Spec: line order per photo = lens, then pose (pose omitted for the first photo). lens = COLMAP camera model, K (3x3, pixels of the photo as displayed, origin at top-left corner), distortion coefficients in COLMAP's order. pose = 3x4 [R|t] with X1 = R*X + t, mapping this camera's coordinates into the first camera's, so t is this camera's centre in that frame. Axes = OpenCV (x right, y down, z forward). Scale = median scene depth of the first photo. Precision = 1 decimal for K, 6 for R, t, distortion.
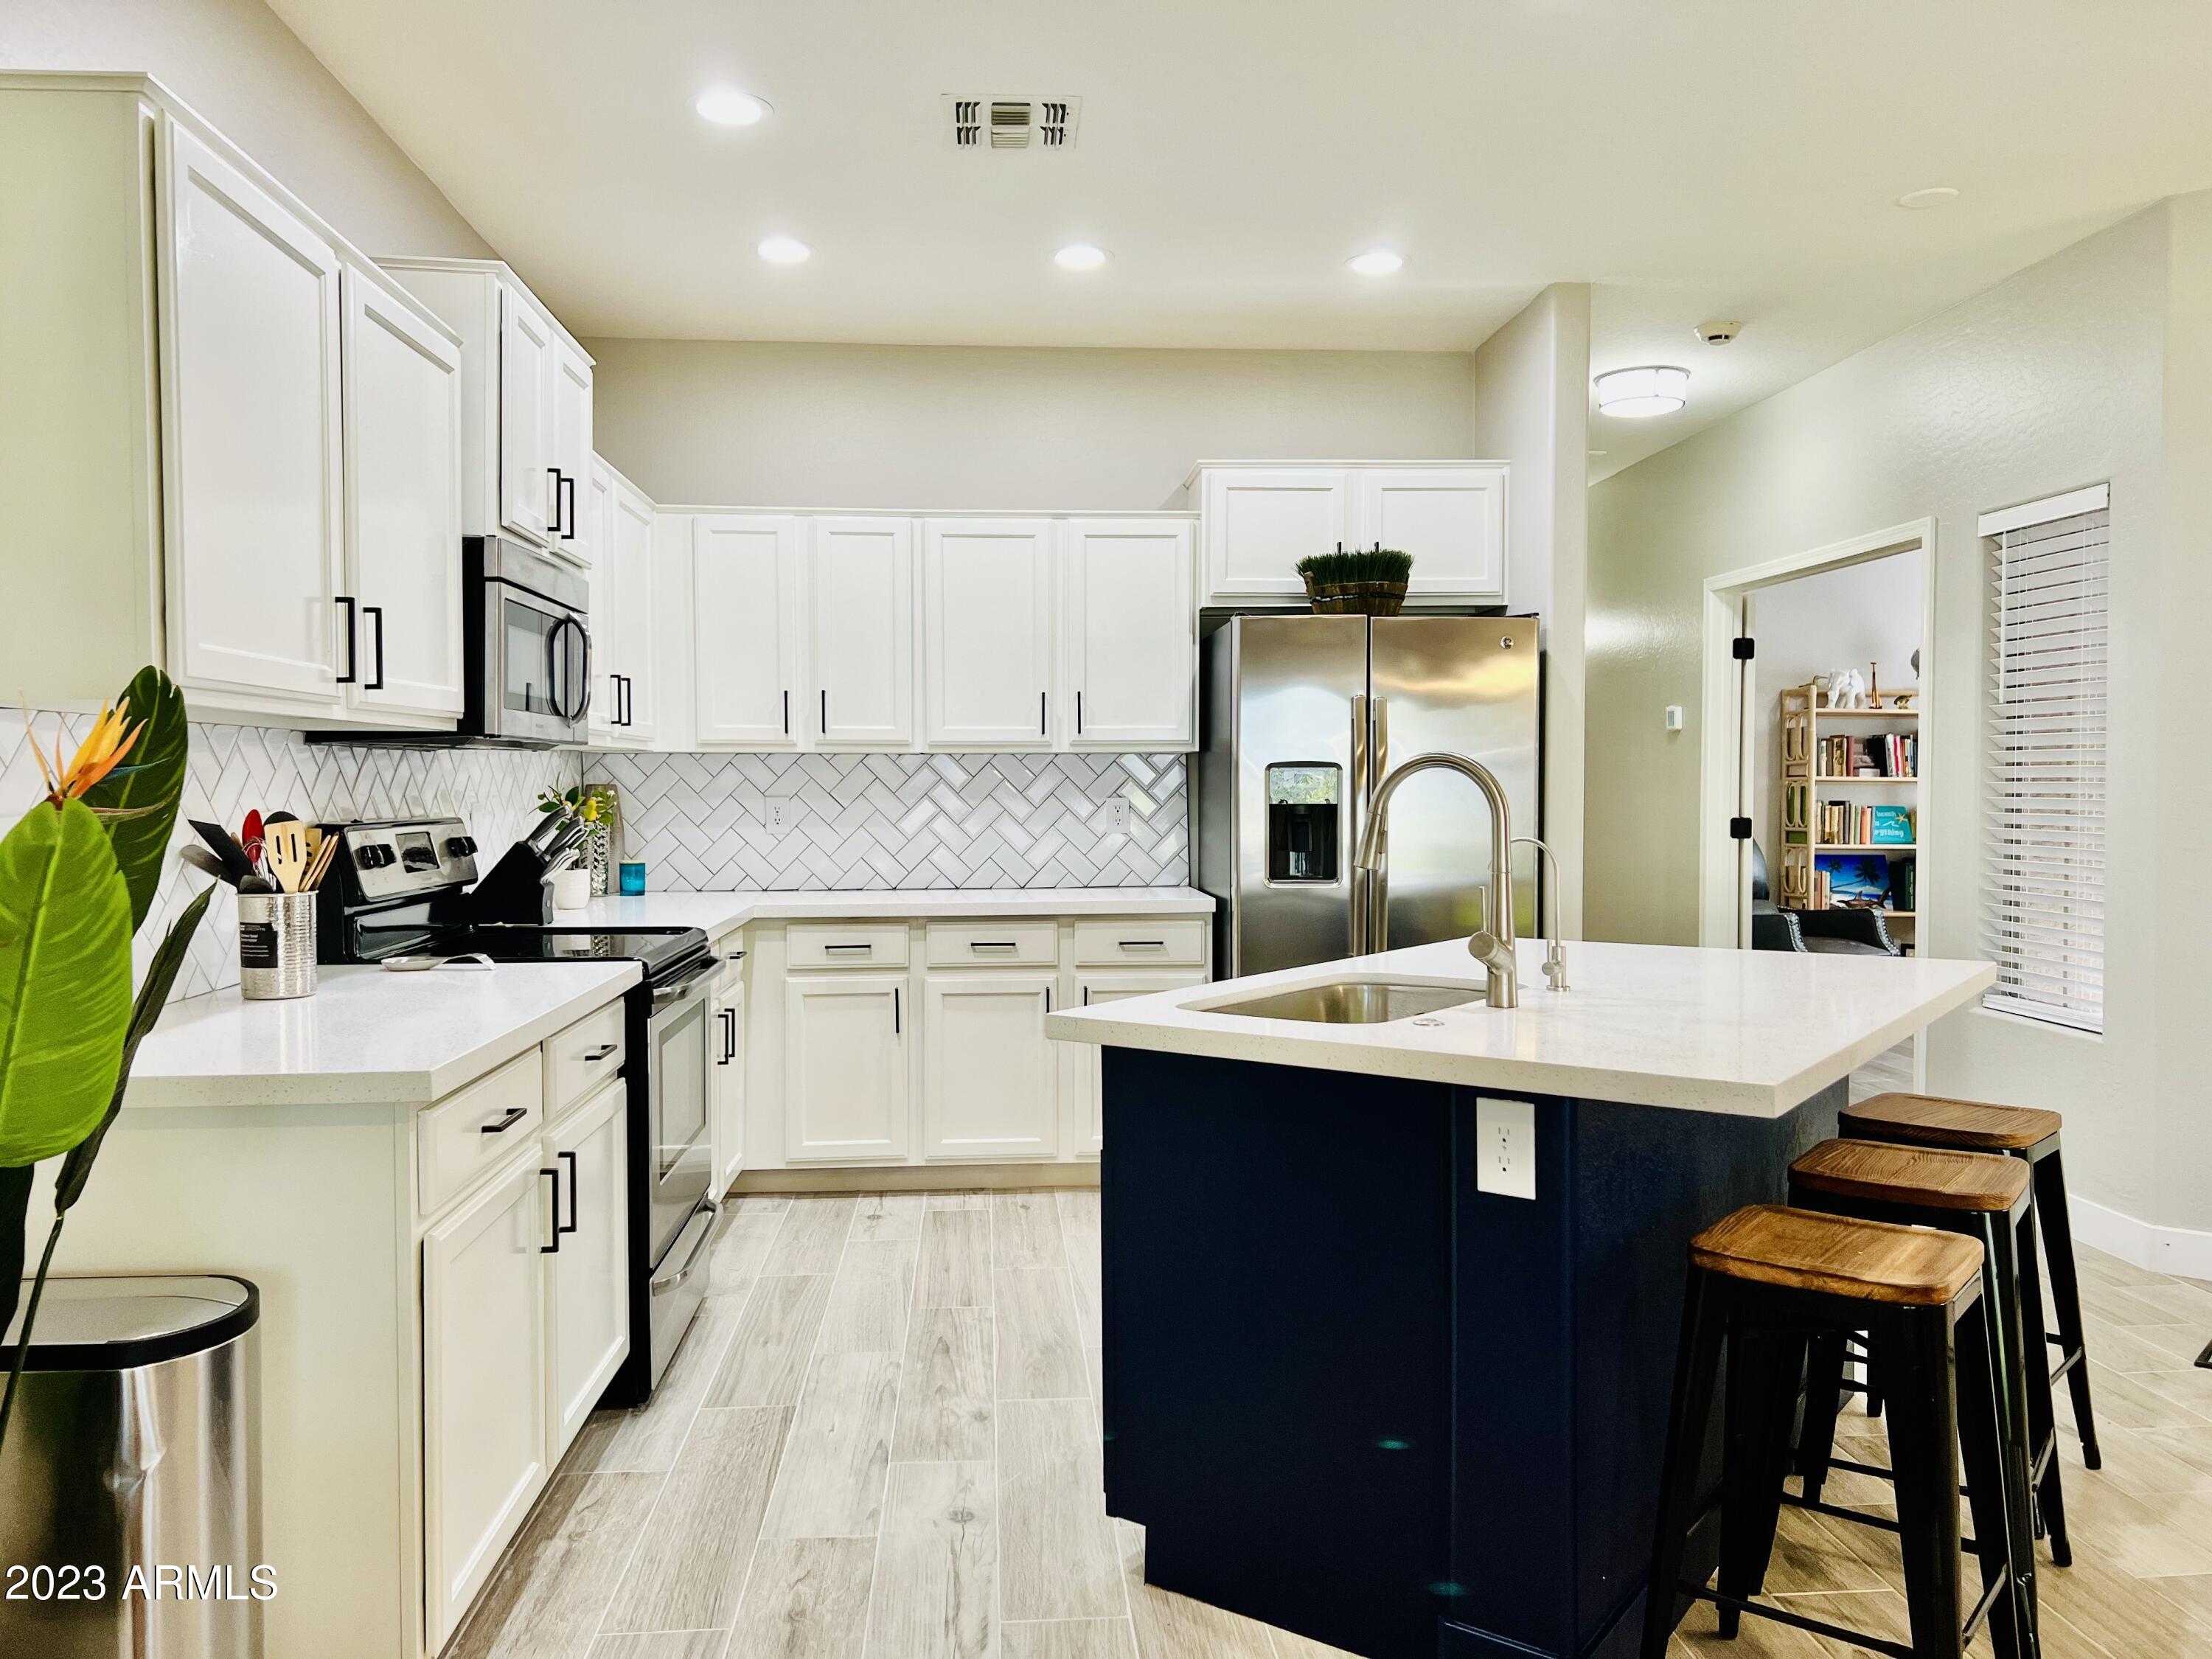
lens RADIAL K [[1676.4, 0, 1116.5], [0, 1676.4, 834.3], [0, 0, 1]] dist [0.052151, -0.055629]
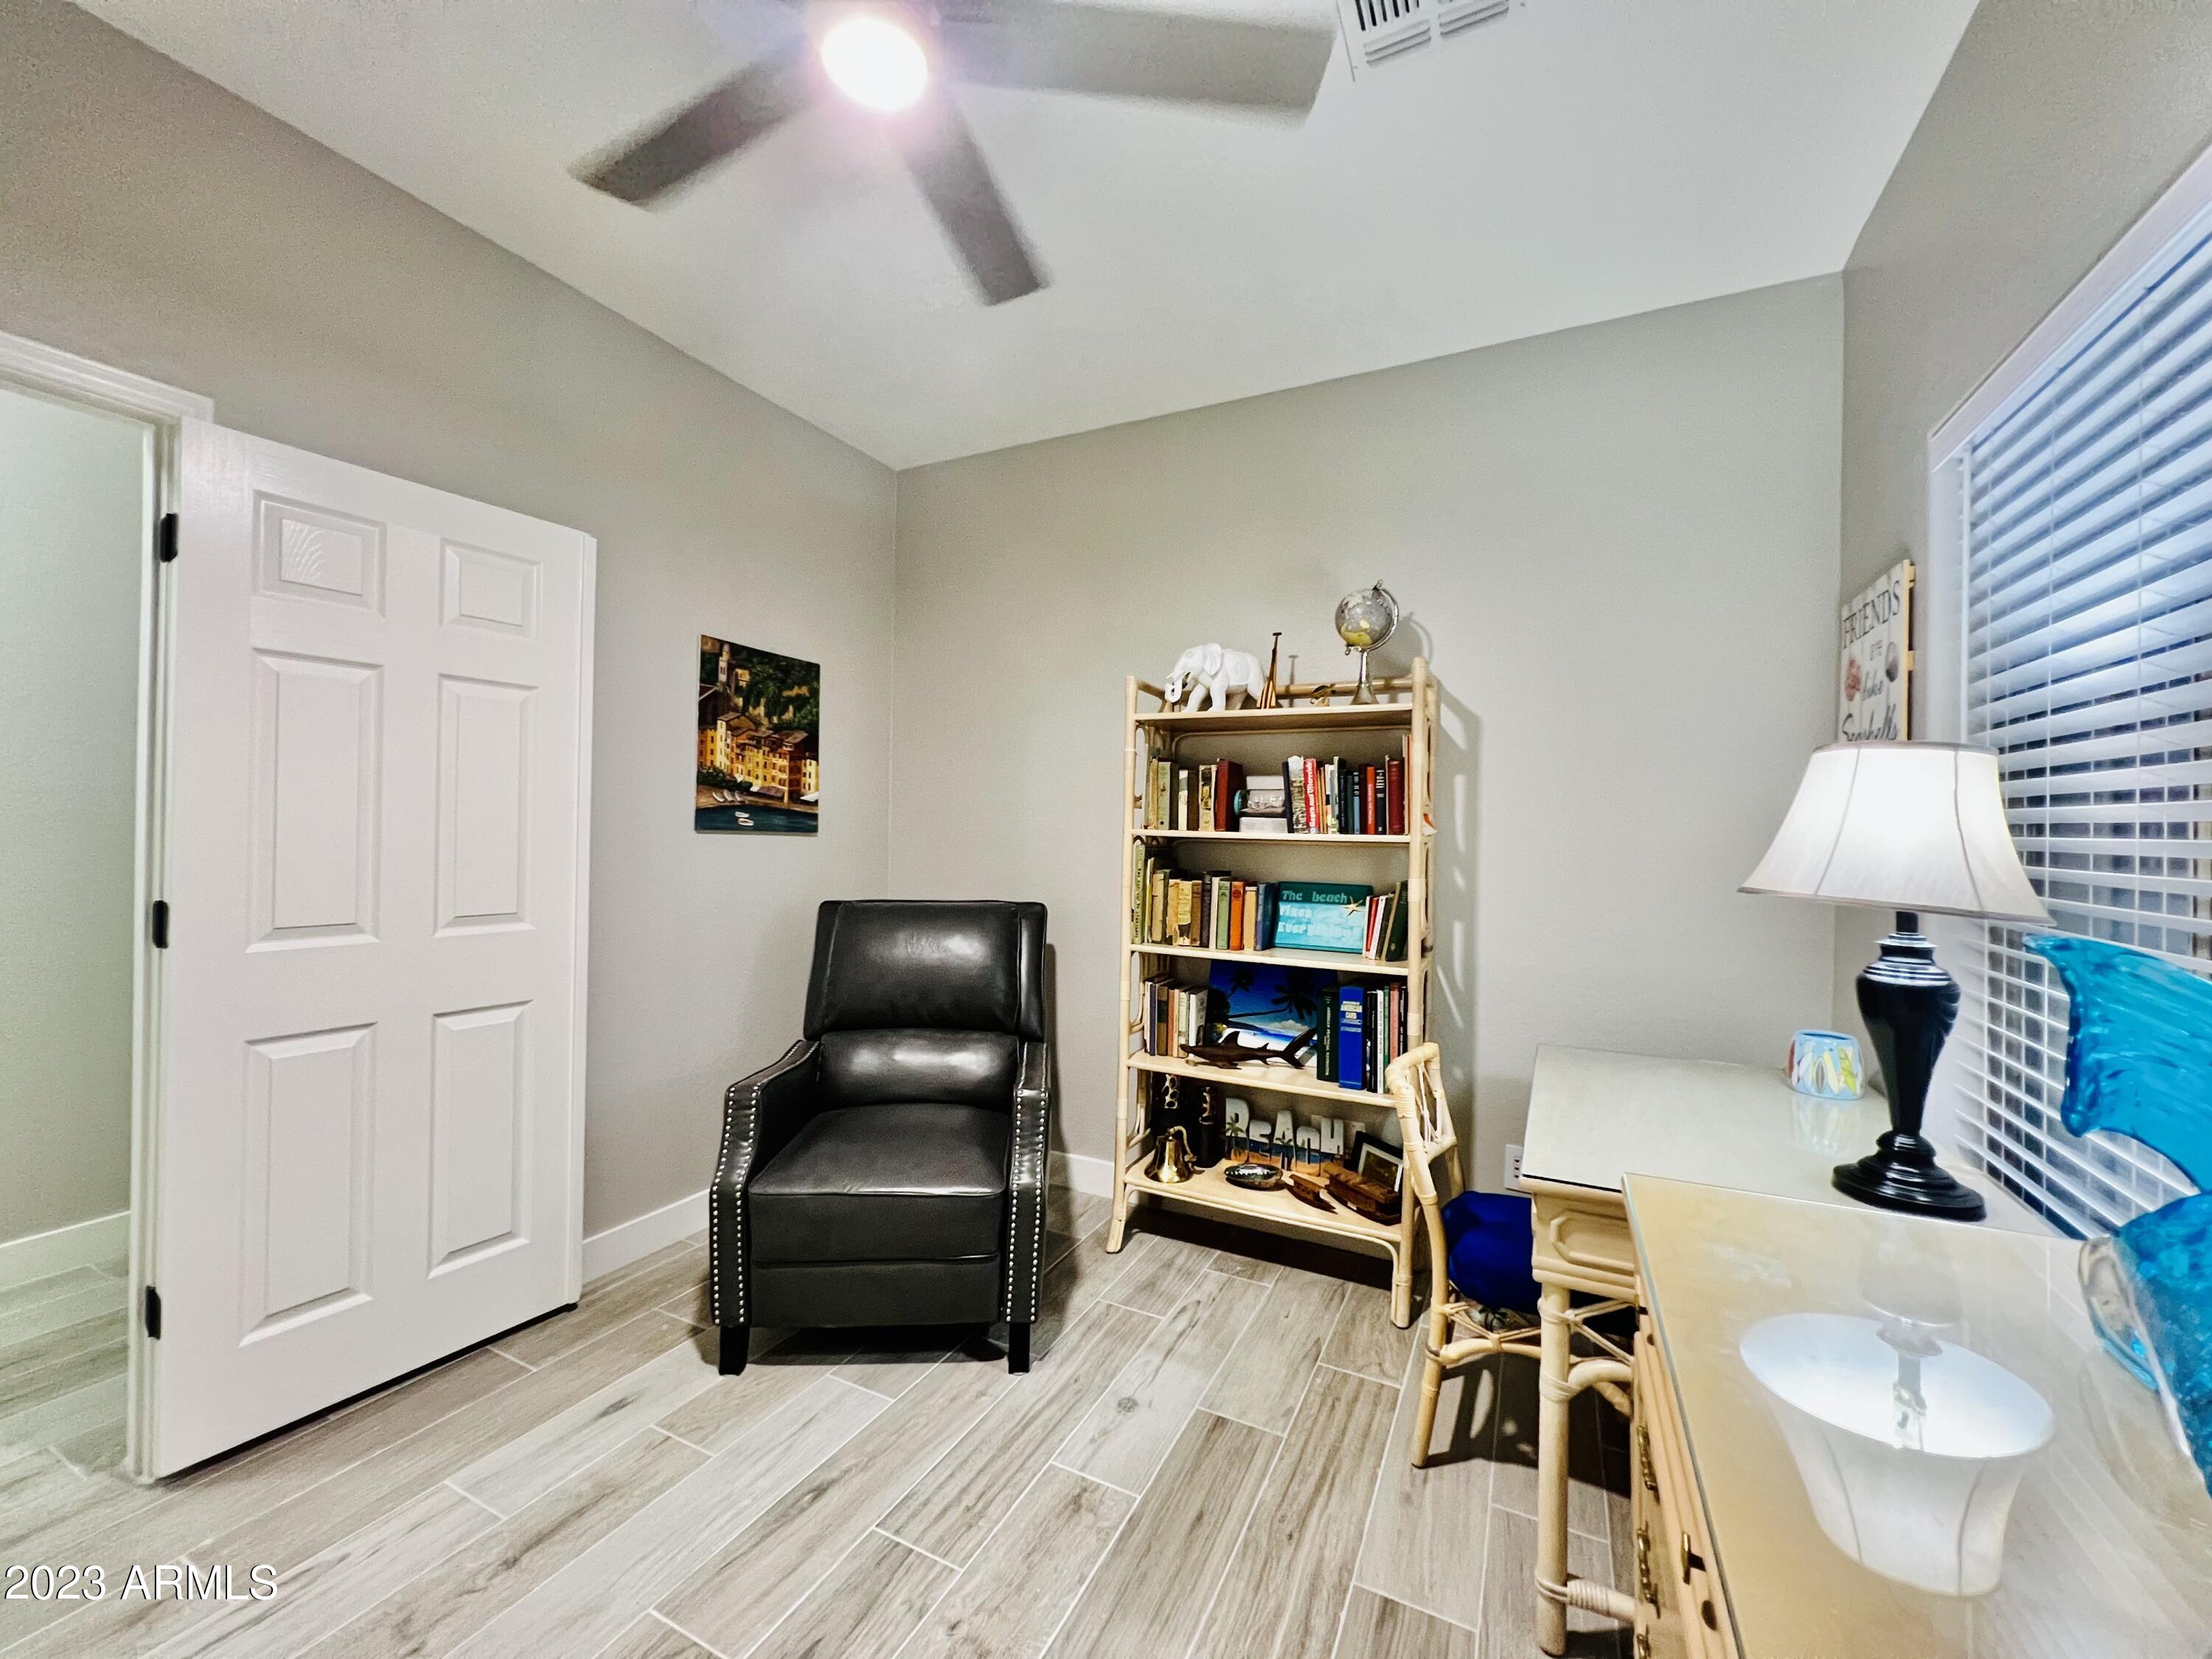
lens RADIAL K [[887.1, 0, 1103.7], [0, 887.1, 831.0], [0, 0, 1]] dist [-0.003234, 0.001480]
pose [[0.853870, 0.016136, -0.520235, 0.558130], [-0.033935, 0.999119, -0.024709, -0.025144], [0.519378, 0.038753, 0.853665, 0.719785]]
